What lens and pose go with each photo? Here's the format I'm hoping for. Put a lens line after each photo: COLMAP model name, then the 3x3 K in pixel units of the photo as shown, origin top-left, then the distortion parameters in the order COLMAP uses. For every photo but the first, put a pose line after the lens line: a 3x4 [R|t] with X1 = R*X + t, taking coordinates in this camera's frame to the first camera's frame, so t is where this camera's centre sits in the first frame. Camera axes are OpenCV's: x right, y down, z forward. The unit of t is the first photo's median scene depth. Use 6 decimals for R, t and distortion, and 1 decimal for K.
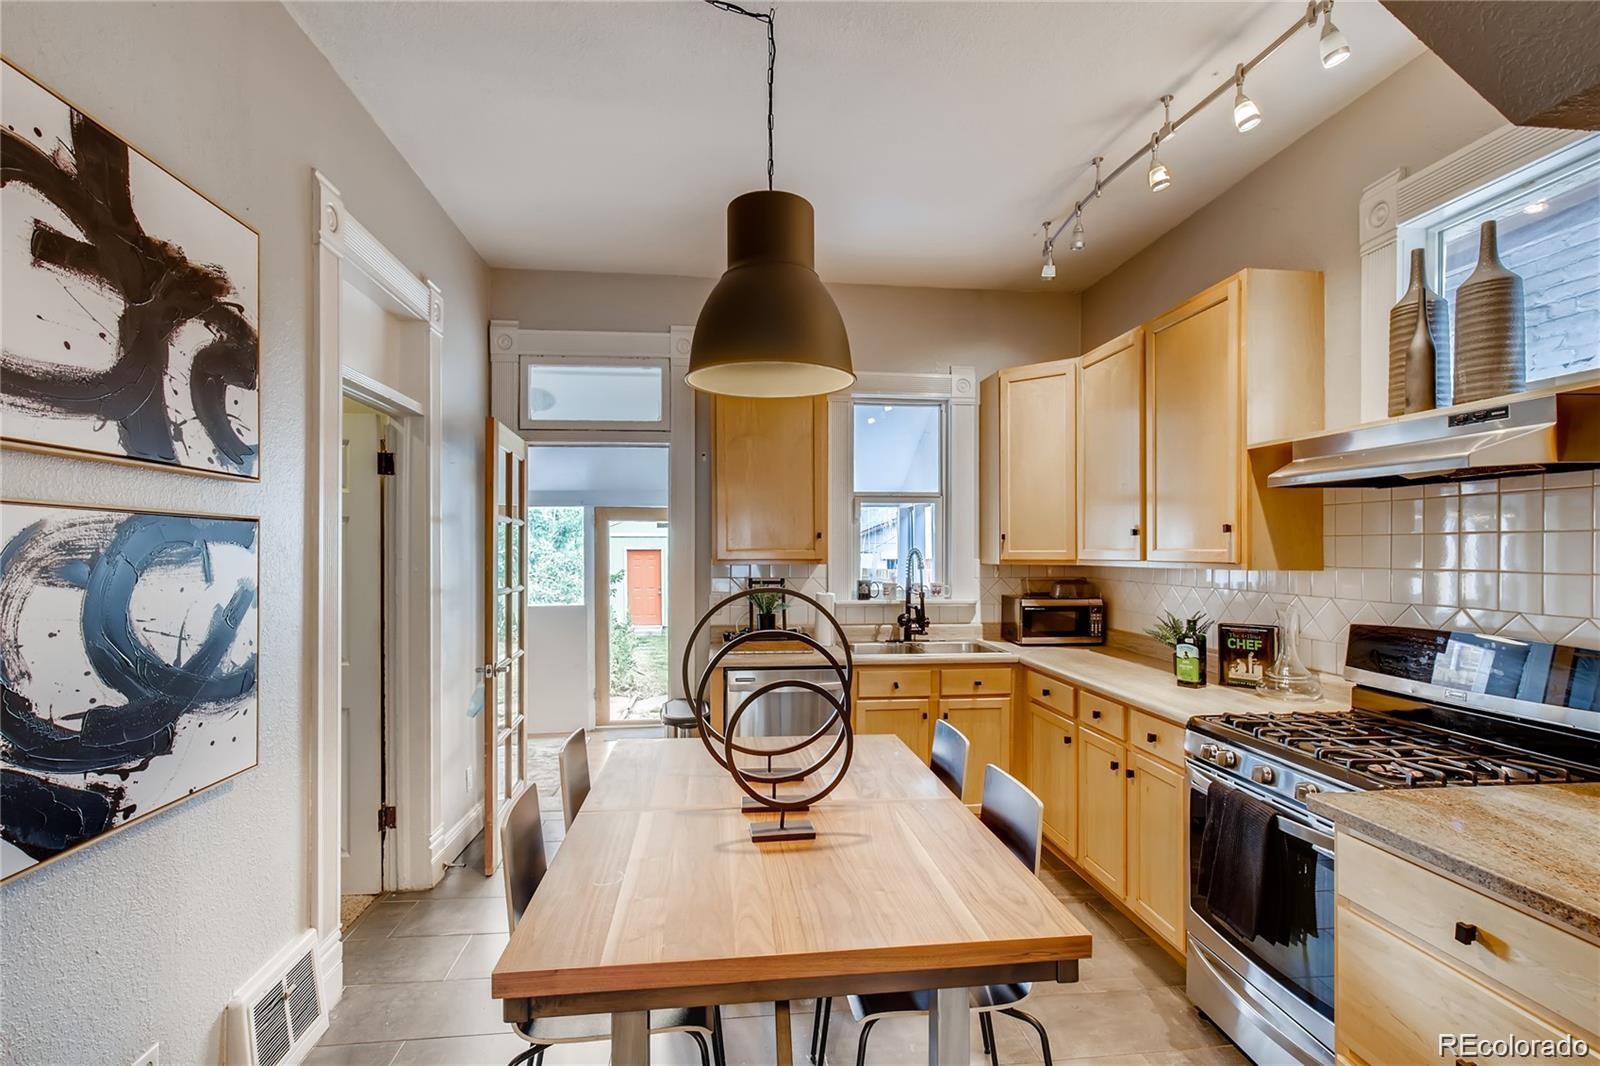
lens RADIAL K [[746.1, 0, 801.8], [0, 746.1, 546.4], [0, 0, 1]] dist [0.000139, 0.000200]
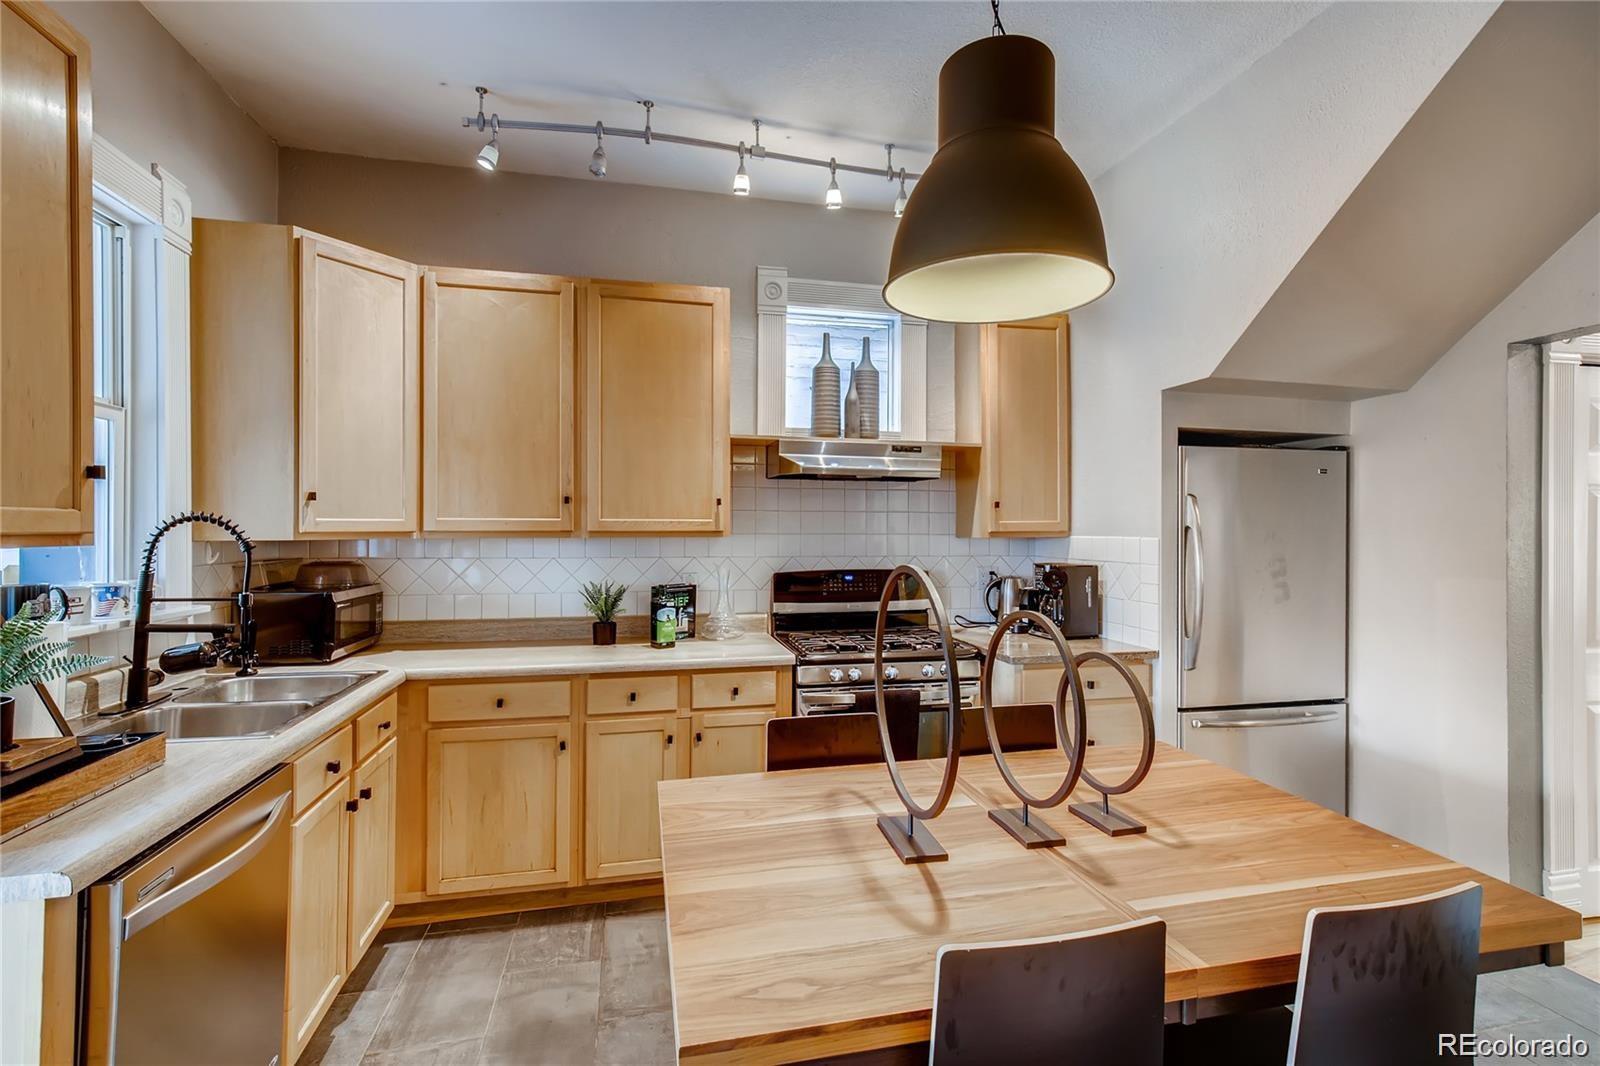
lens RADIAL K [[731.5, 0, 802.8], [0, 731.5, 527.8], [0, 0, 1]] dist [0.001135, 0.000250]
pose [[-0.106224, -0.002394, 0.994339, -0.623050], [-0.003291, 0.999992, 0.002057, 0.014317], [-0.994337, -0.003054, -0.106231, 1.029297]]
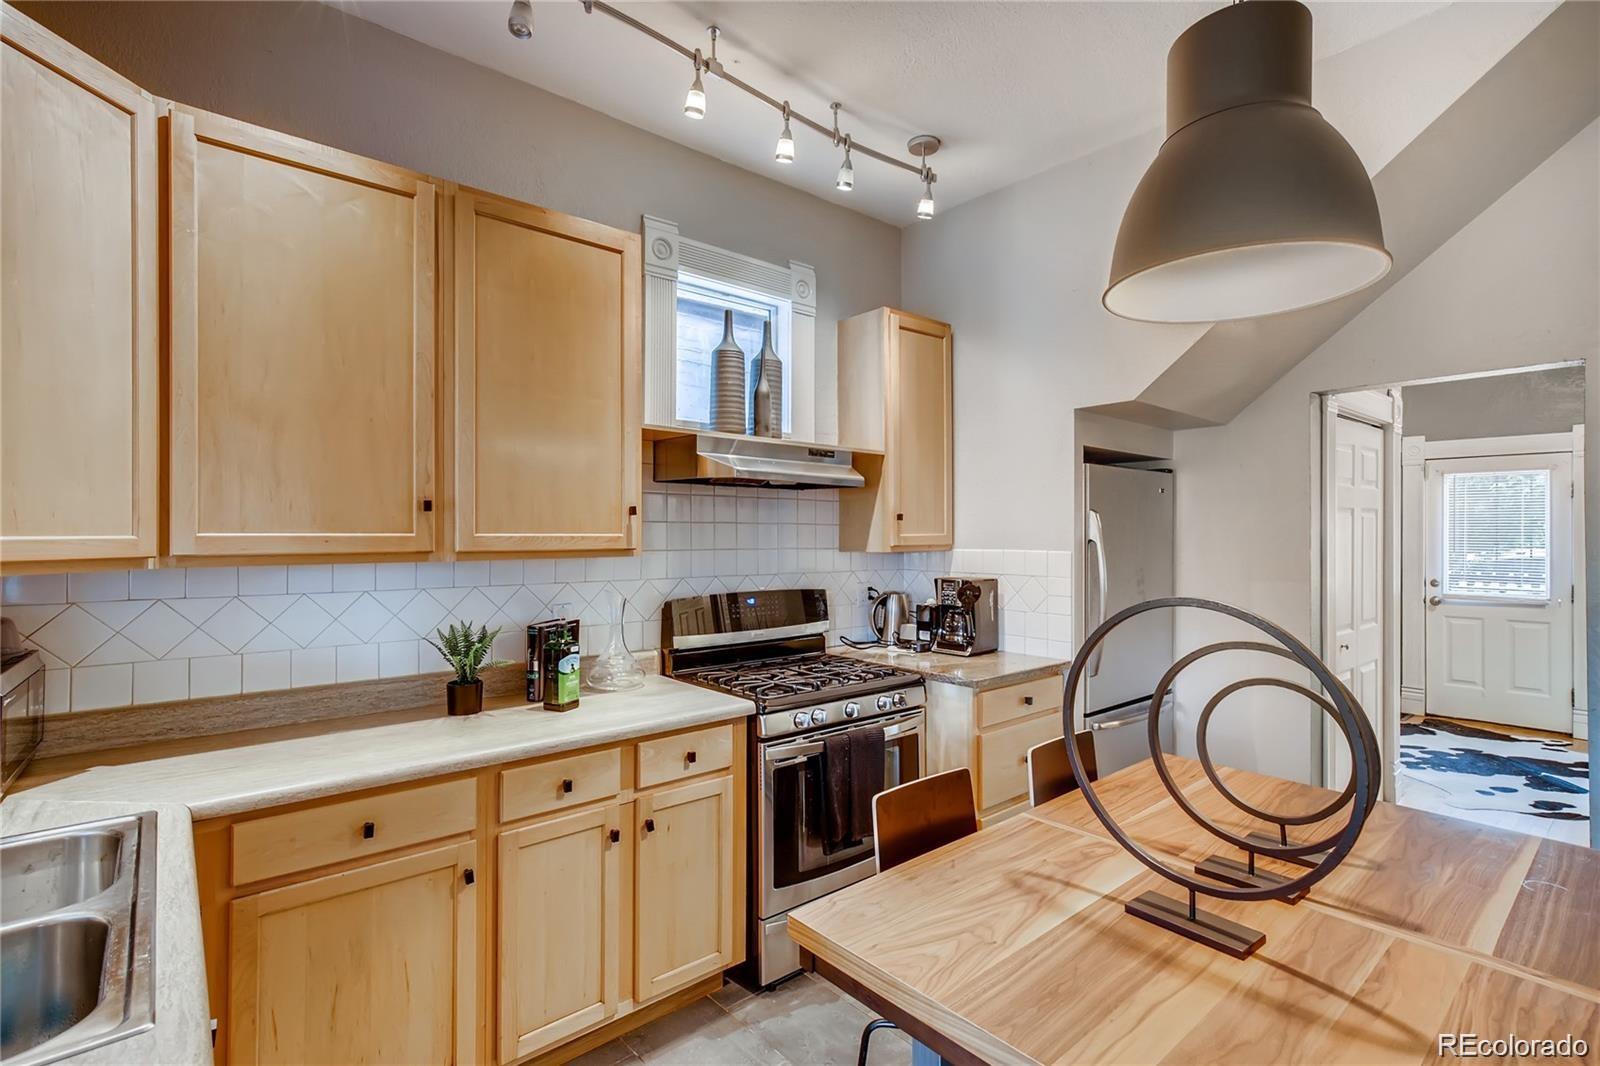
lens RADIAL K [[751.3, 0, 800.0], [0, 751.3, 533.0], [0, 0, 1]] dist [0.001196, 0.001109]
pose [[-0.553210, -0.000766, 0.833042, -0.318193], [-0.002266, 0.999997, -0.000586, 0.002565], [-0.833039, -0.002212, -0.553210, 1.388644]]
